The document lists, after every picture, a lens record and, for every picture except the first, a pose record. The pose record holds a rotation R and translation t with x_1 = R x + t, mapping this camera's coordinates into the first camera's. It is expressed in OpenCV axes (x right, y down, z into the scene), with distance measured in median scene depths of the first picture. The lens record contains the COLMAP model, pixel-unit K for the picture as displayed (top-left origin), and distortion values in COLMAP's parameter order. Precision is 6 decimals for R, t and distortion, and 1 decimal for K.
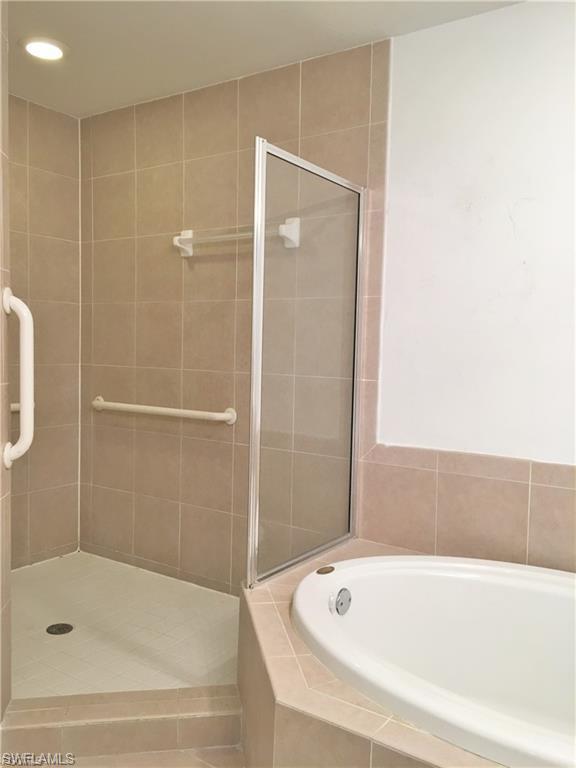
lens RADIAL K [[642.7, 0, 293.5], [0, 642.7, 382.1], [0, 0, 1]] dist [0.078187, -0.110660]
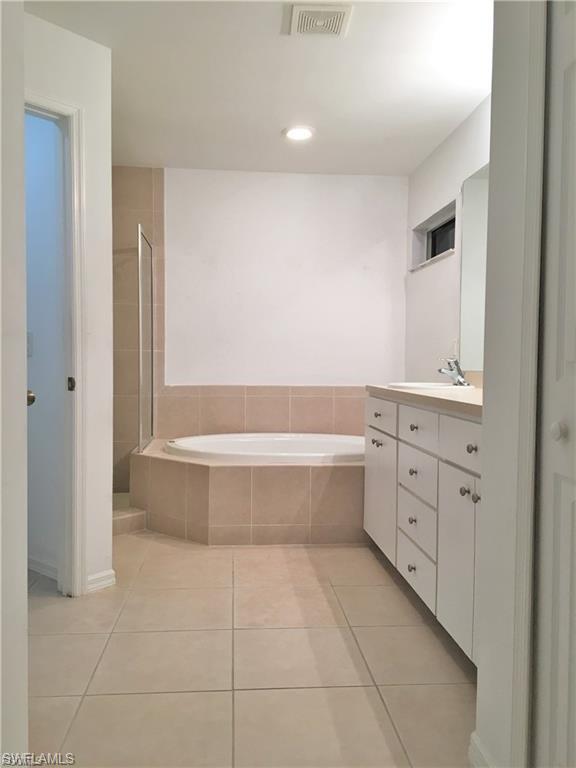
lens RADIAL K [[642.7, 0, 285.0], [0, 642.7, 384.1], [0, 0, 1]] dist [0.078187, -0.110660]
pose [[0.763281, -0.037934, 0.644952, -0.797904], [0.047286, 0.998878, 0.002790, 0.104003], [-0.644334, 0.028368, 0.764218, -0.622890]]
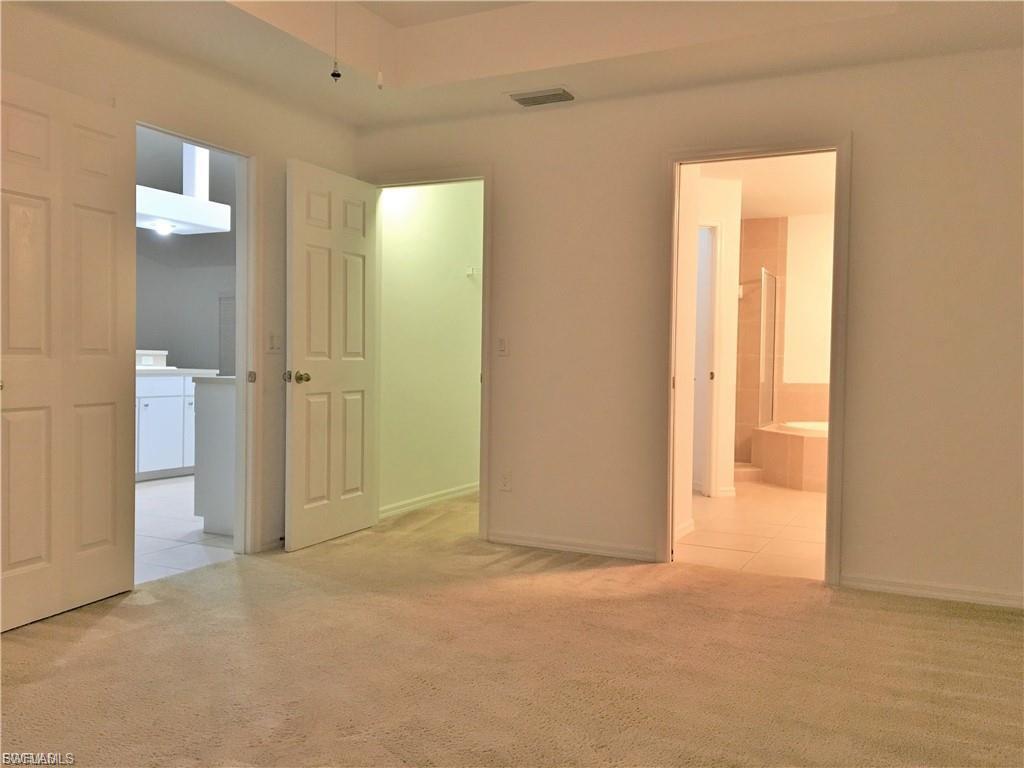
lens RADIAL K [[857.0, 0, 512.5], [0, 857.0, 384.1], [0, 0, 1]] dist [0.078187, -0.110660]
pose [[0.988748, -0.008617, 0.149346, -1.341370], [0.012945, 0.999523, -0.028033, 0.178660], [-0.149033, 0.029651, 0.988388, -2.004289]]
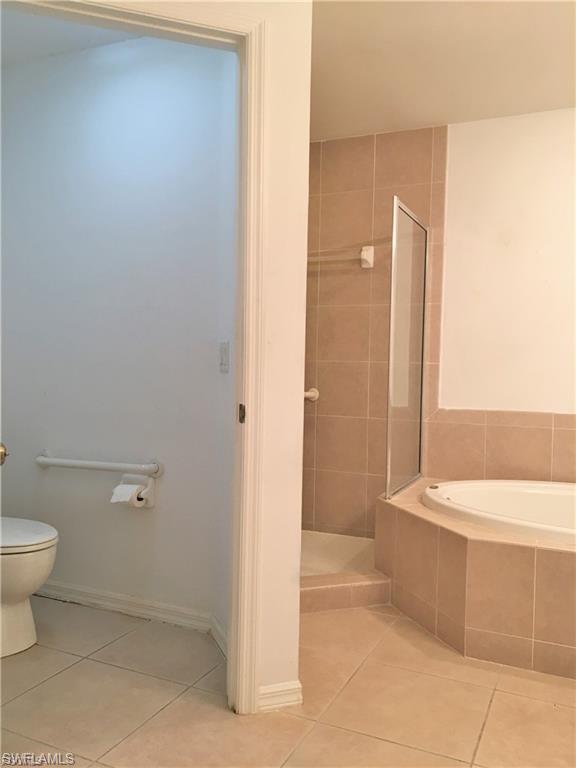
lens RADIAL K [[642.7, 0, 286.0], [0, 642.7, 385.3], [0, 0, 1]] dist [0.078187, -0.110660]
pose [[0.984097, -0.008035, 0.177451, -0.451333], [0.012239, 0.999669, -0.022610, 0.073900], [-0.177211, 0.024423, 0.983870, -0.328562]]
